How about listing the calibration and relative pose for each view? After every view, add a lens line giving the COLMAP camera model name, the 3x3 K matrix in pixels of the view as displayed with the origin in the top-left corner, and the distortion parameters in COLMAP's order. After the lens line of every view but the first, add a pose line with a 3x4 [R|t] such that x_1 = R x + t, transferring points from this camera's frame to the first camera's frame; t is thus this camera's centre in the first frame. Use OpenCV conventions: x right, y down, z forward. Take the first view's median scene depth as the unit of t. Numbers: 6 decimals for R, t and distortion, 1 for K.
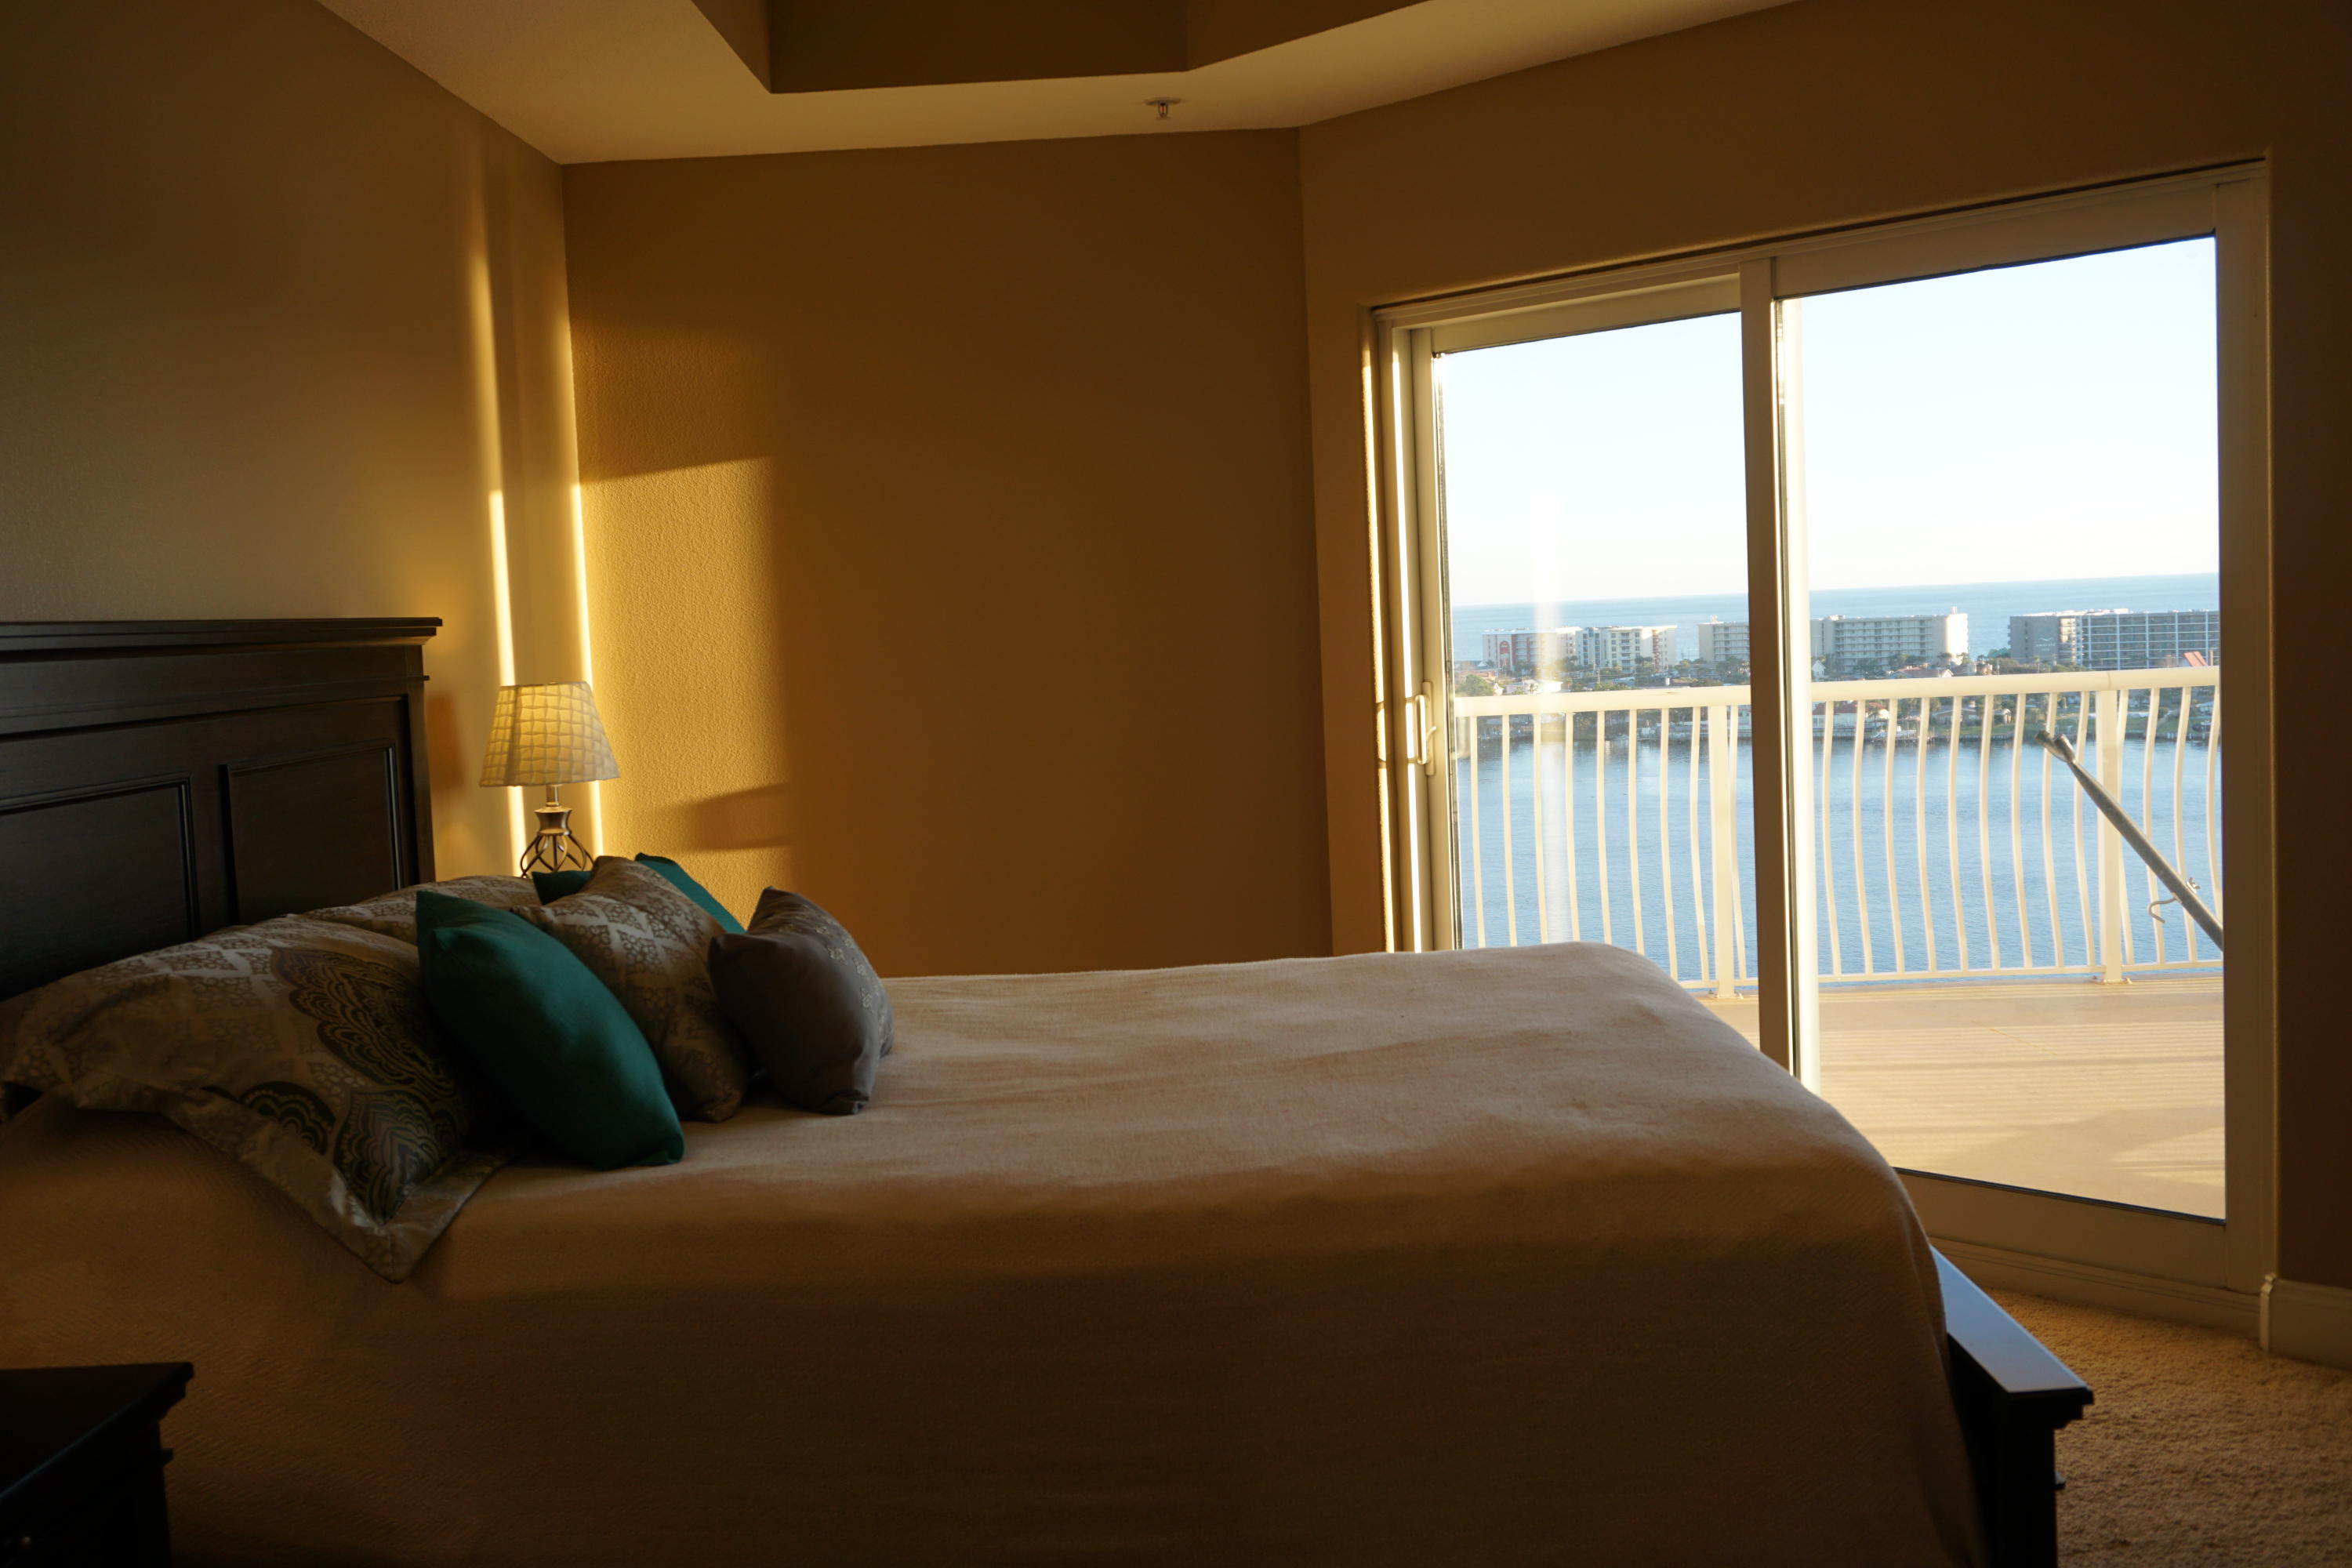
lens RADIAL K [[2230.5, 0, 1176.0], [0, 2230.5, 784.0], [0, 0, 1]] dist [-0.005560, -0.014686]
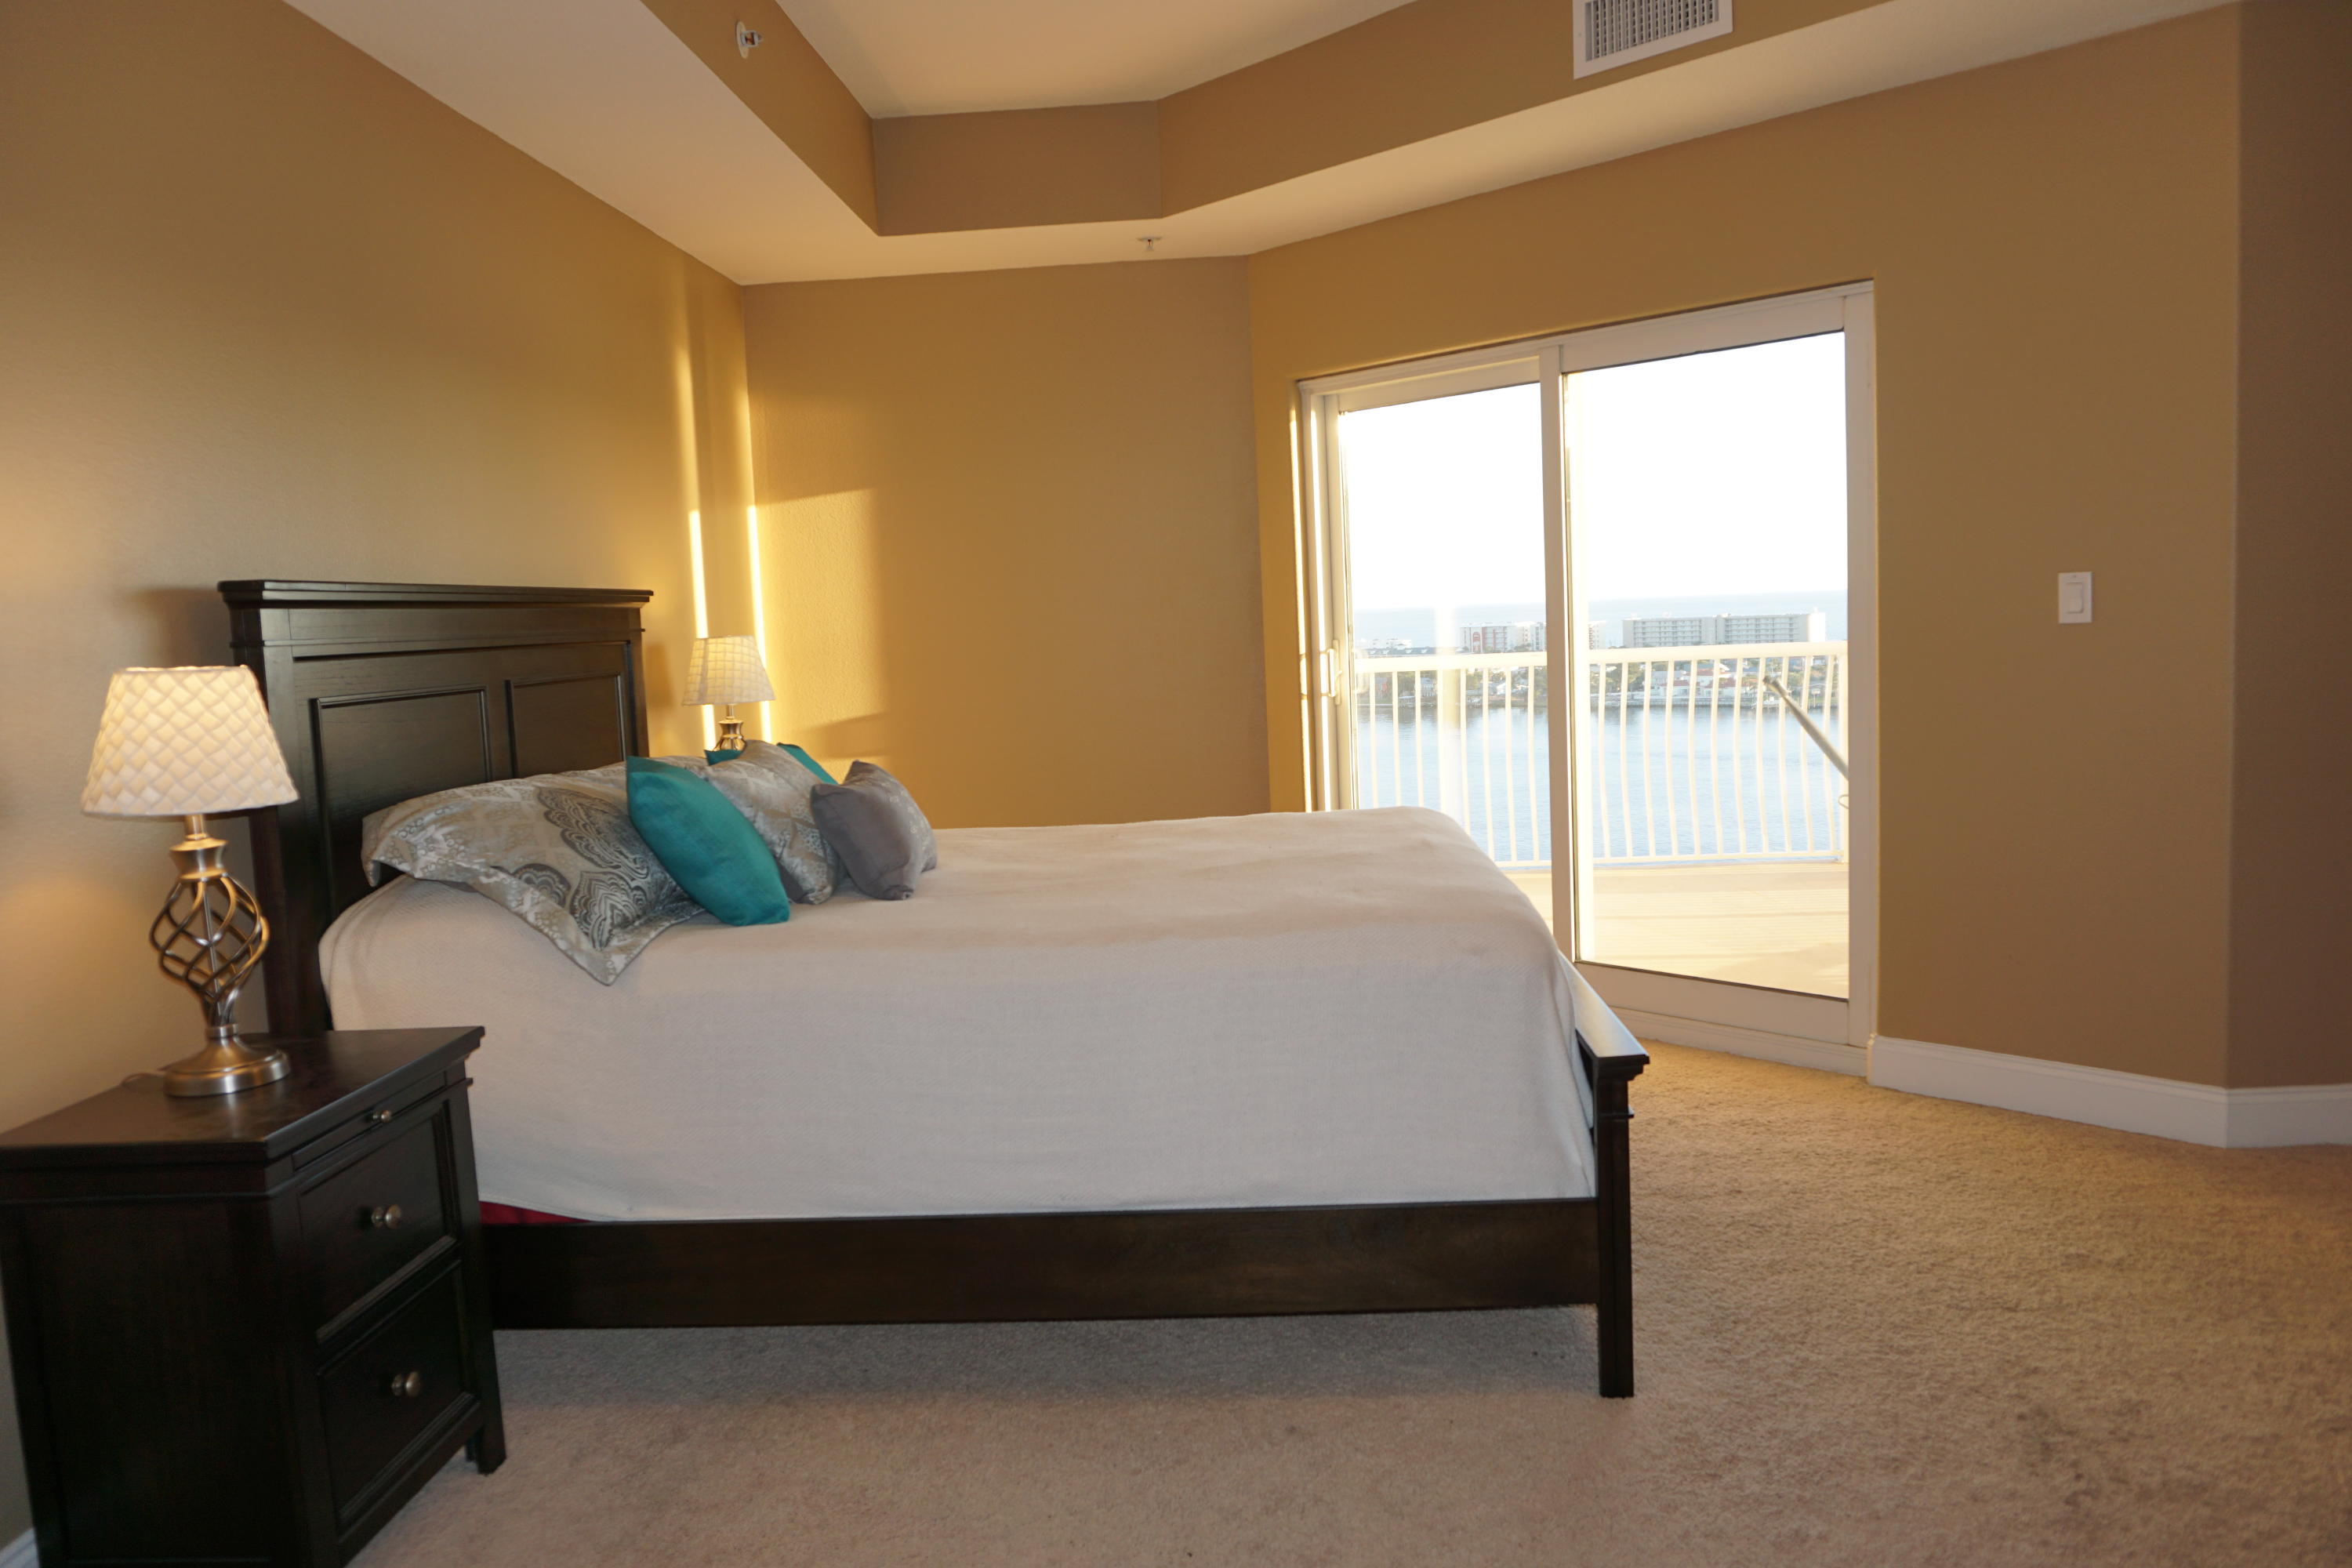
lens RADIAL K [[1661.8, 0, 1176.0], [0, 1661.8, 784.0], [0, 0, 1]] dist [-0.036648, 0.005288]
pose [[0.999488, 0.003482, -0.031810, 0.060118], [-0.002607, 0.999619, 0.027487, 0.024817], [0.031894, -0.027390, 0.999116, -0.111256]]
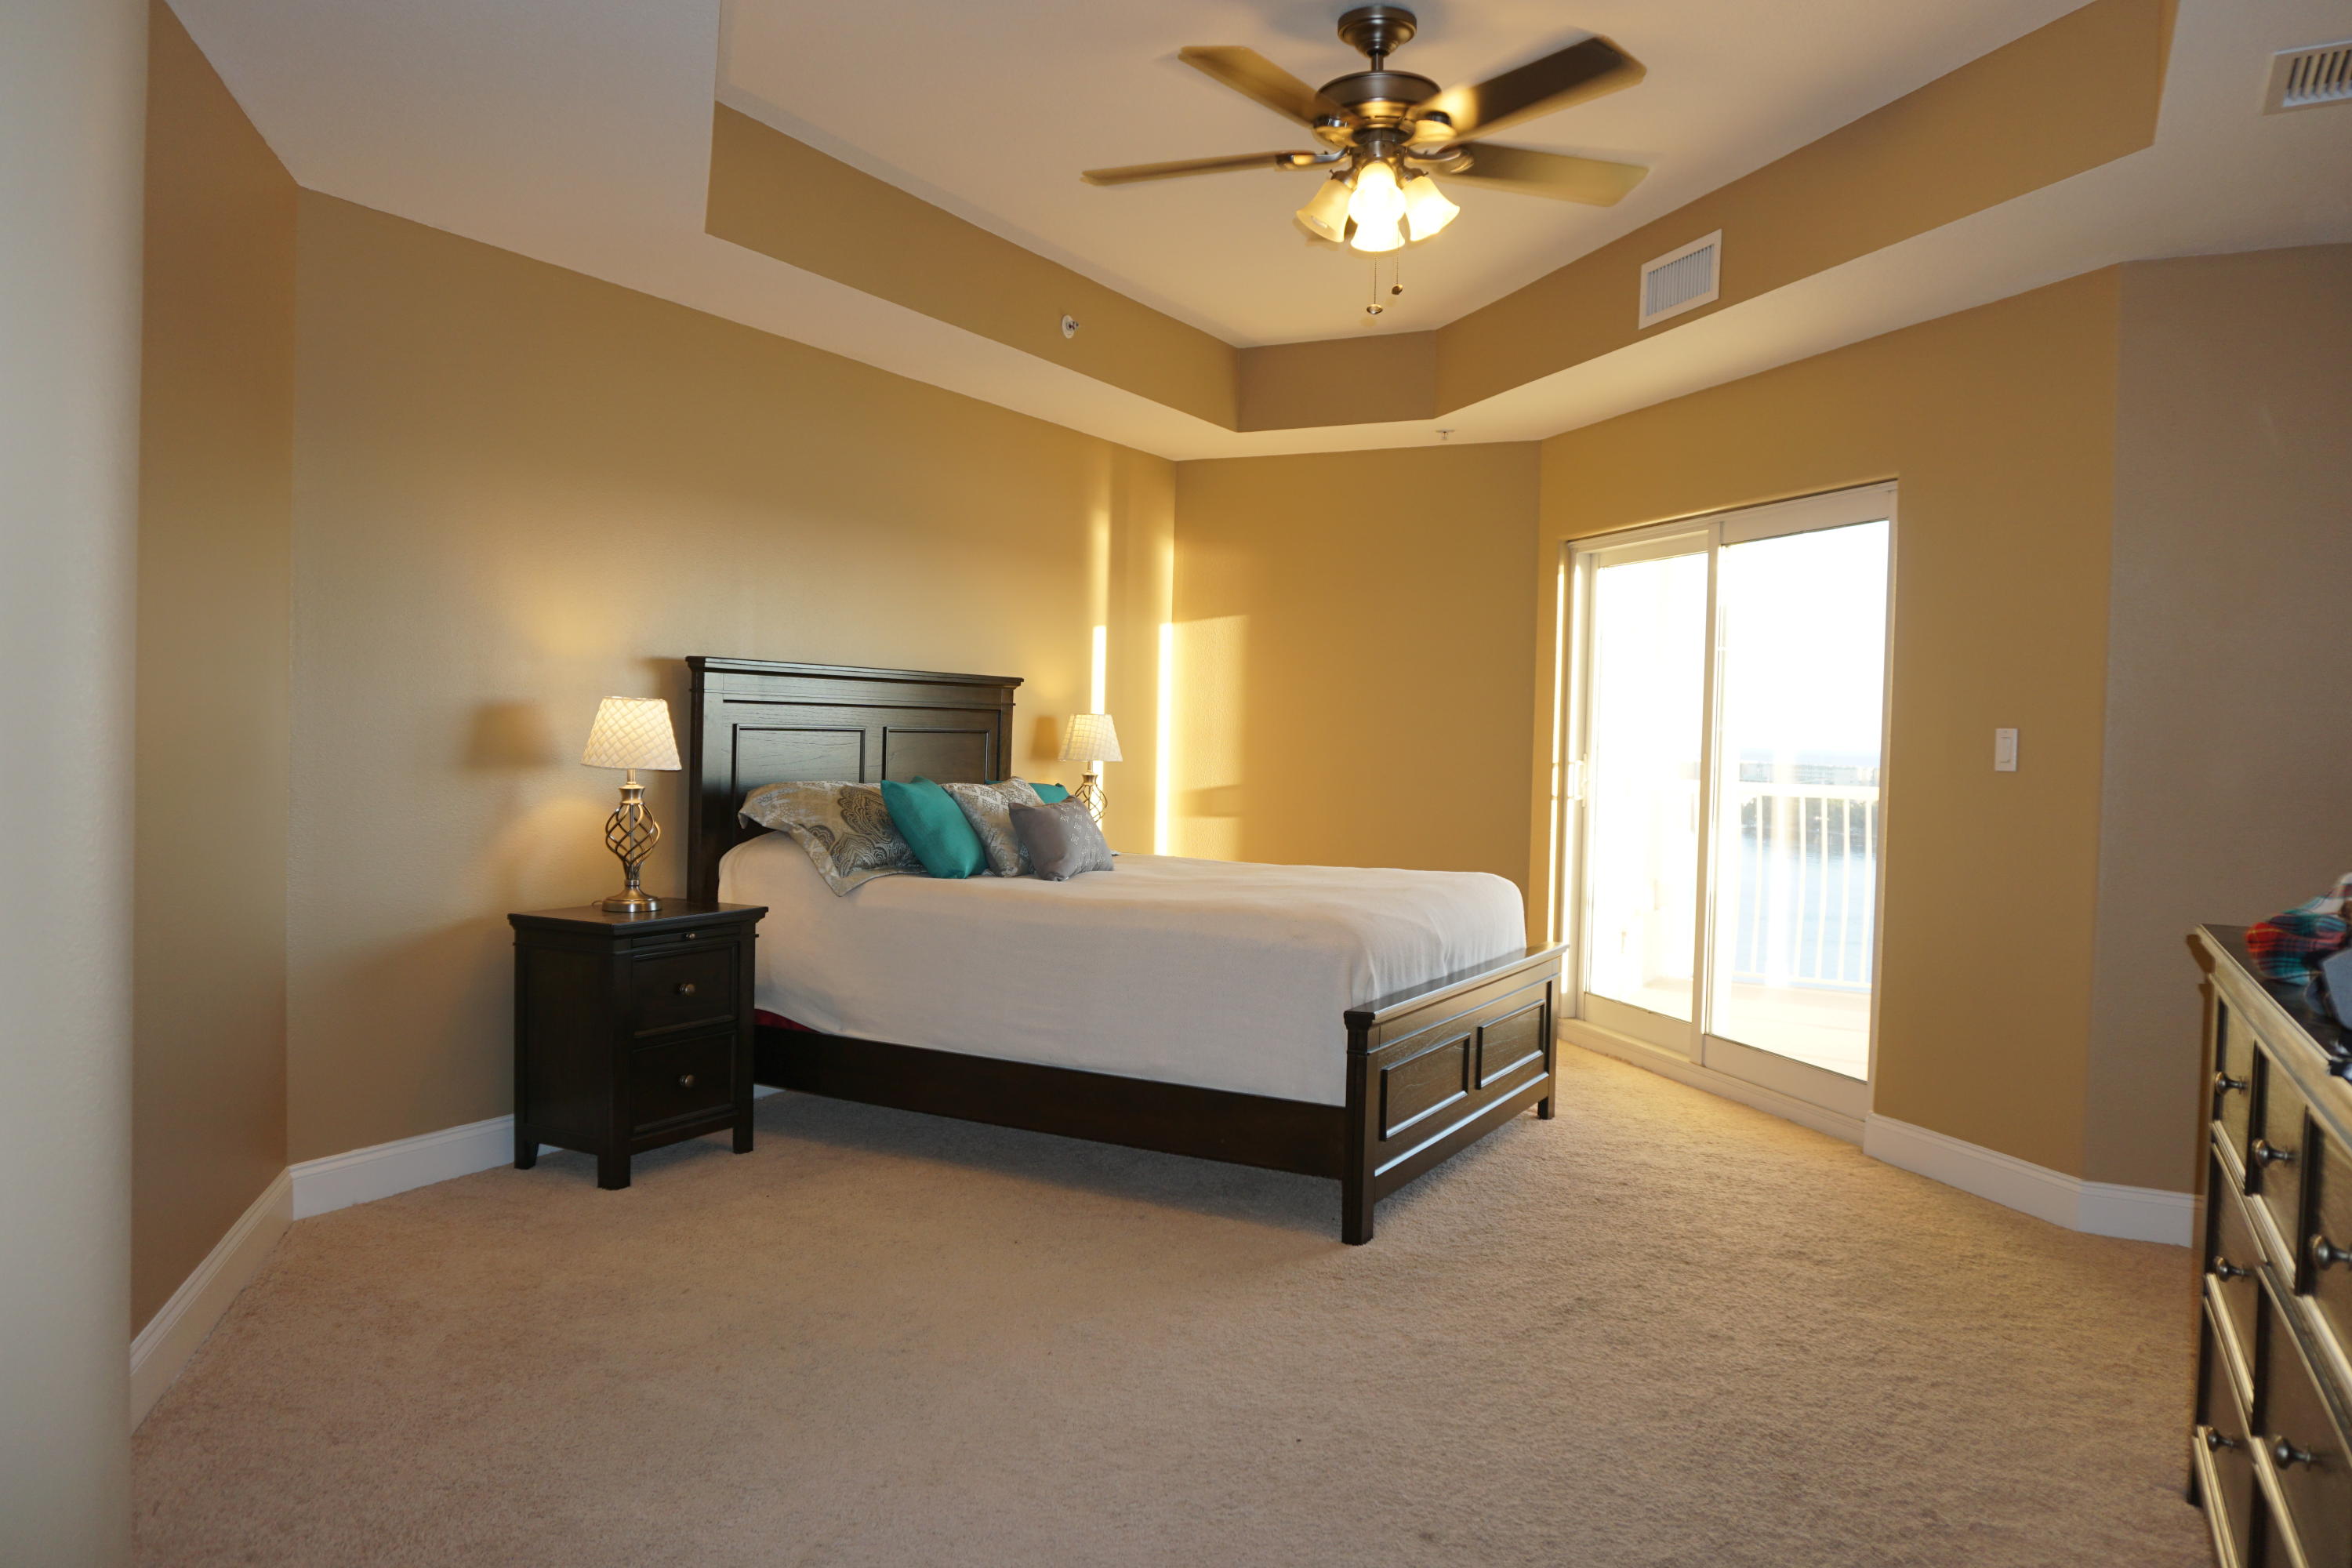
lens RADIAL K [[1661.8, 0, 1176.0], [0, 1661.8, 784.0], [0, 0, 1]] dist [-0.036648, 0.005288]
pose [[0.887439, 0.083837, -0.453237, 0.573427], [-0.100876, 0.994807, -0.013502, 0.038373], [0.449751, 0.057703, 0.891288, -0.413134]]
